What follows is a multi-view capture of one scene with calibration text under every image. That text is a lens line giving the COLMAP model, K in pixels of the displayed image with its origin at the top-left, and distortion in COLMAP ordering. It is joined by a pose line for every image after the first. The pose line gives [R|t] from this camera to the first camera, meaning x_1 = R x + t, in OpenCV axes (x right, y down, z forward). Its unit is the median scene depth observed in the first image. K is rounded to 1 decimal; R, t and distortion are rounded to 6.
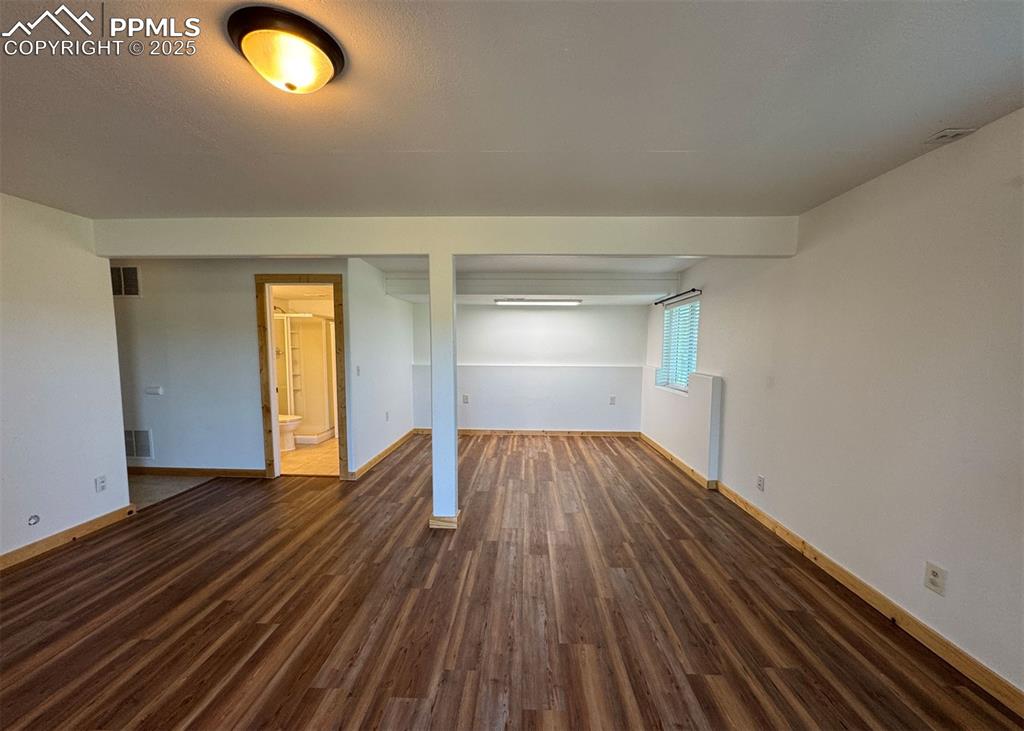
lens RADIAL K [[411.7, 0, 509.8], [0, 411.7, 375.9], [0, 0, 1]] dist [-0.002225, 0.001255]
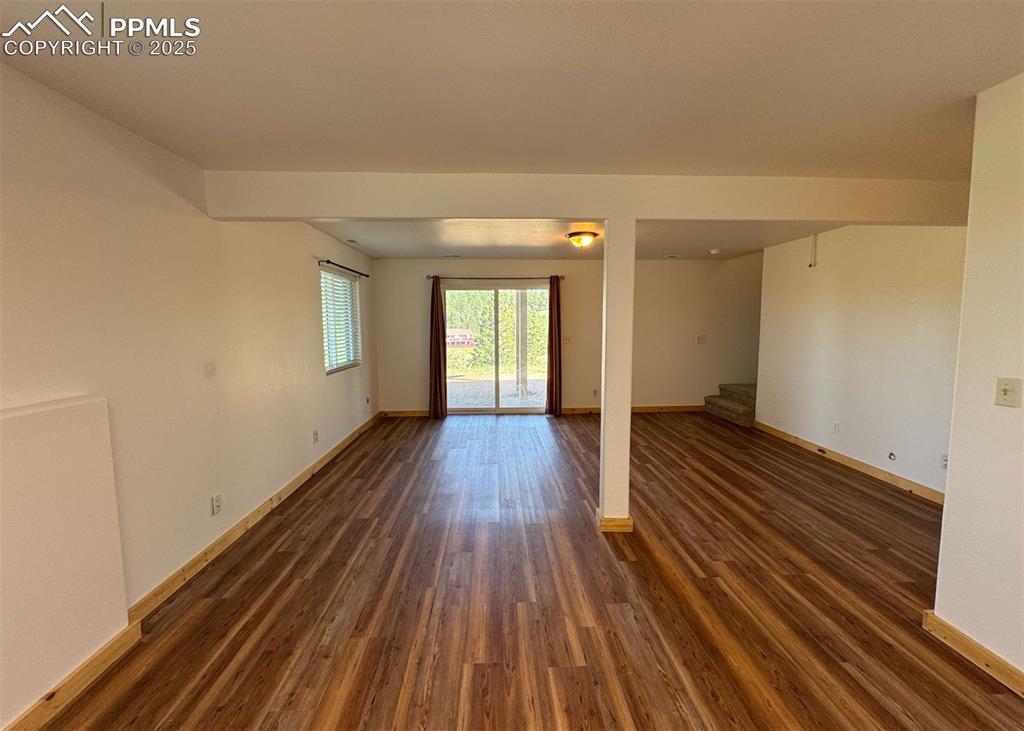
lens RADIAL K [[411.7, 0, 516.9], [0, 411.7, 354.9], [0, 0, 1]] dist [-0.002225, 0.001255]
pose [[-0.995210, 0.007965, -0.097437, 0.144609], [-0.006484, 0.989102, 0.147089, -0.140944], [0.097547, 0.147016, -0.984312, 1.953243]]
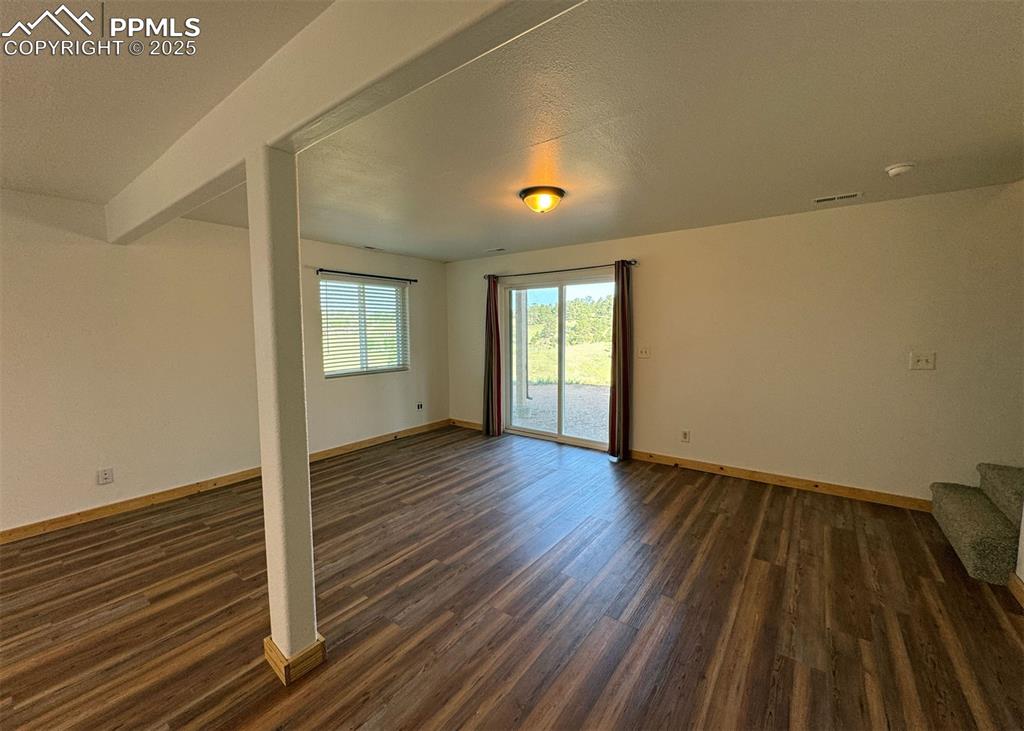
lens RADIAL K [[411.7, 0, 514.7], [0, 411.7, 361.3], [0, 0, 1]] dist [-0.002225, 0.001255]
pose [[-0.827253, -0.044631, 0.560054, -0.741108], [0.041218, 0.989332, 0.139723, -0.099726], [-0.560315, 0.138671, -0.816589, 1.335478]]
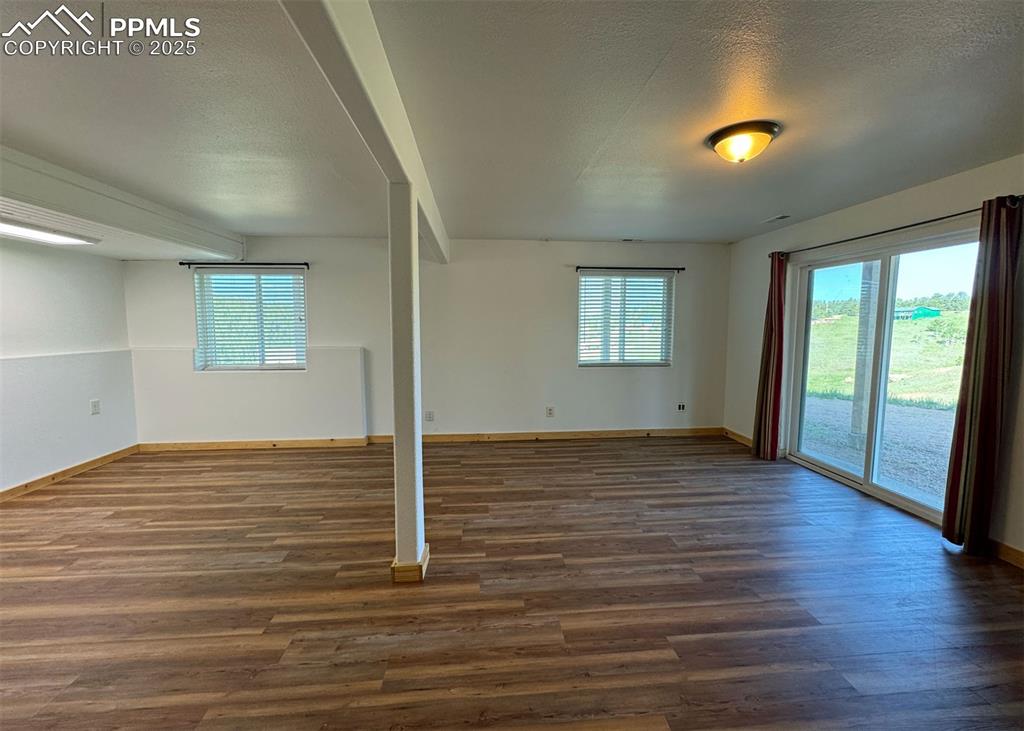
lens RADIAL K [[411.7, 0, 511.8], [0, 411.7, 361.6], [0, 0, 1]] dist [-0.002225, 0.001255]
pose [[-0.120937, -0.095717, 0.988035, -0.924937], [0.067740, 0.992224, 0.104415, -0.066652], [-0.990346, 0.079557, -0.113513, 0.957768]]
